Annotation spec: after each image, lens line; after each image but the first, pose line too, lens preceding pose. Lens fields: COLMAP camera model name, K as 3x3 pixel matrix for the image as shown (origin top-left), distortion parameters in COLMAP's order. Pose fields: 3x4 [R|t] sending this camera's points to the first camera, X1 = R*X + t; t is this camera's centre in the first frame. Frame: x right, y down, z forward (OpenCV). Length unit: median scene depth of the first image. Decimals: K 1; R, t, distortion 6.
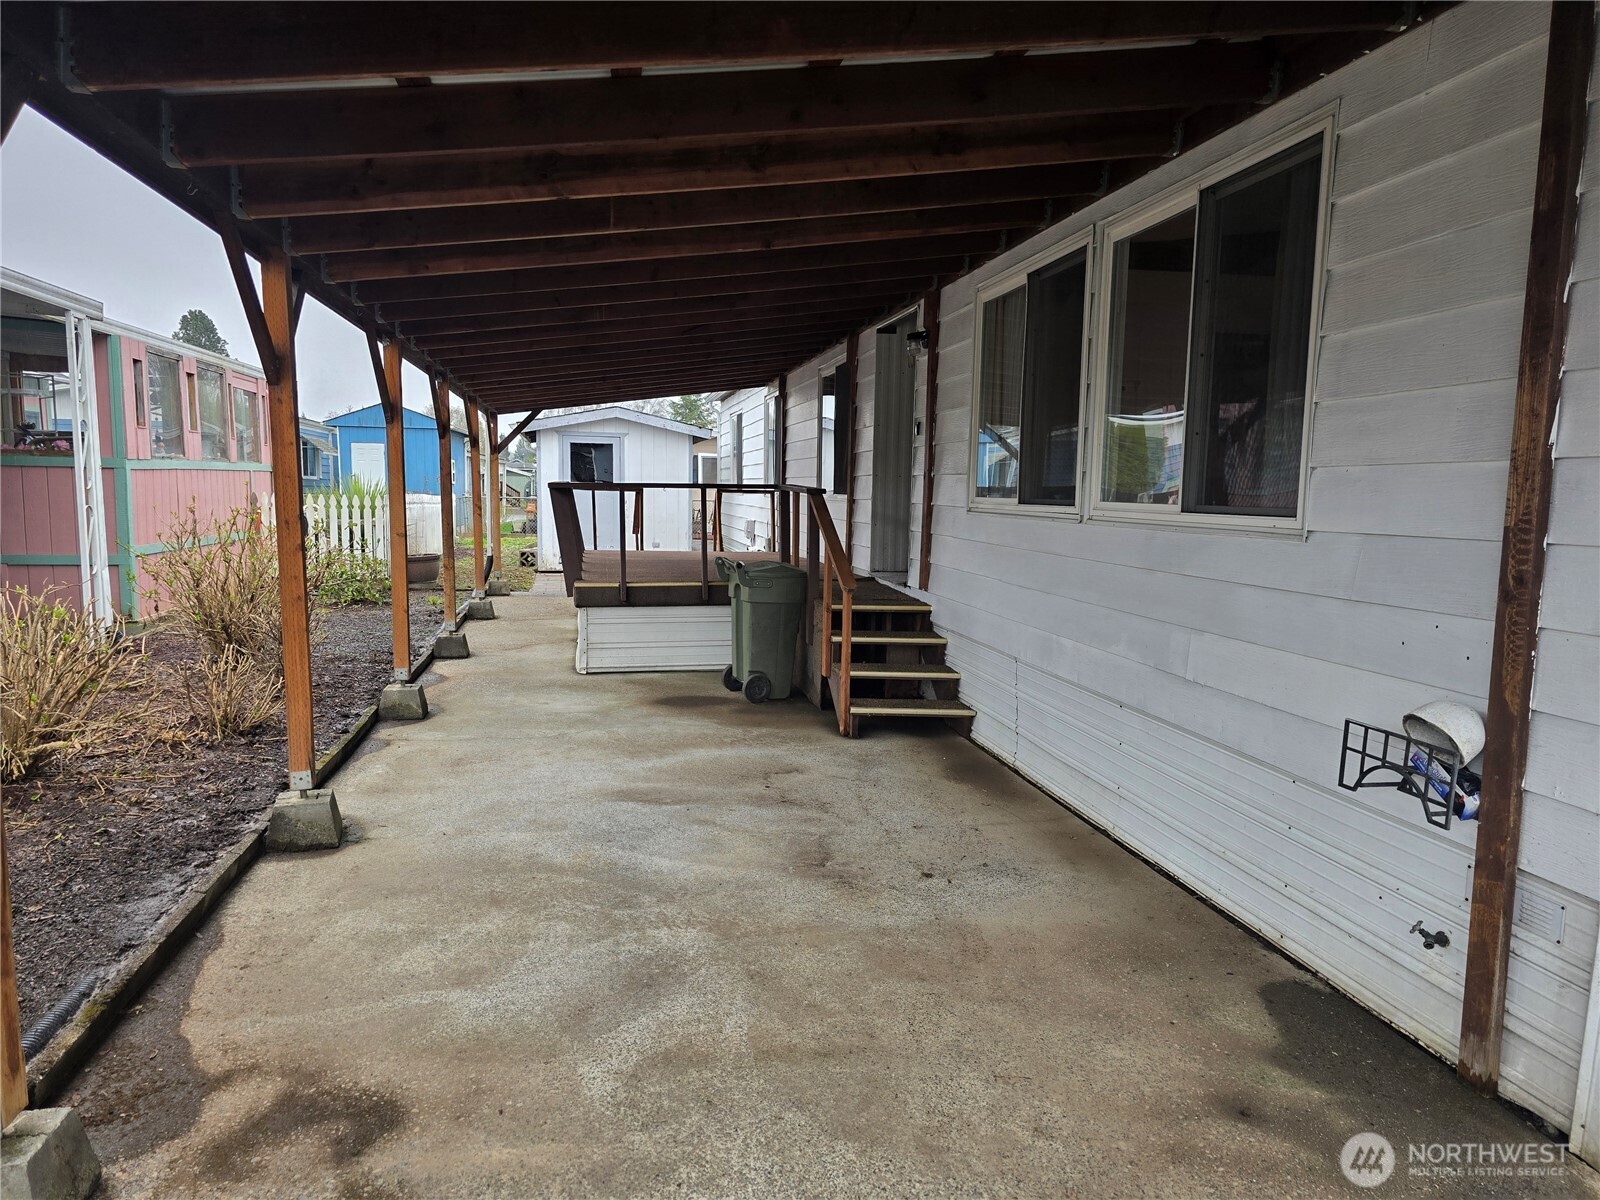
lens RADIAL K [[1071.6, 0, 796.5], [0, 1071.6, 599.1], [0, 0, 1]] dist [0.076033, -0.075426]
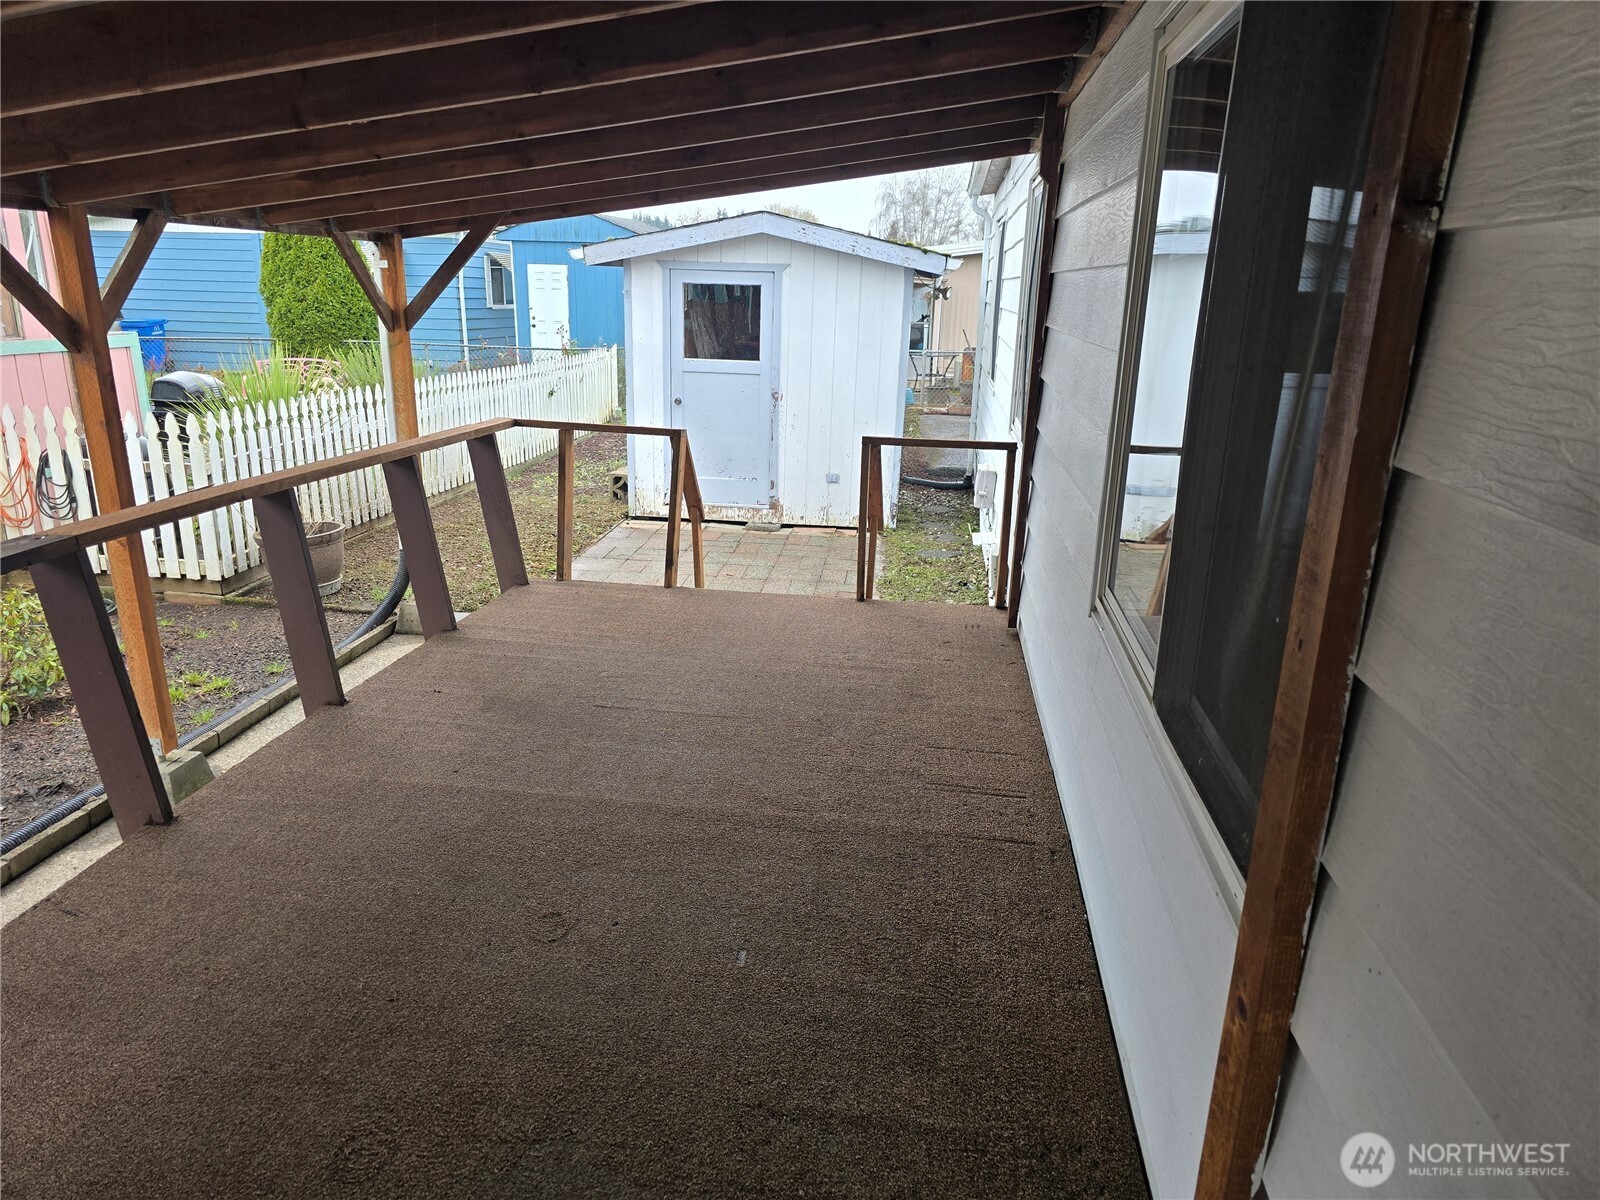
lens RADIAL K [[1071.6, 0, 796.5], [0, 1071.6, 599.1], [0, 0, 1]] dist [0.076033, -0.075426]
pose [[0.950523, 0.093035, -0.296397, 0.022927], [-0.040093, 0.982862, 0.179932, -0.111184], [0.308057, -0.159146, 0.937962, 0.605059]]
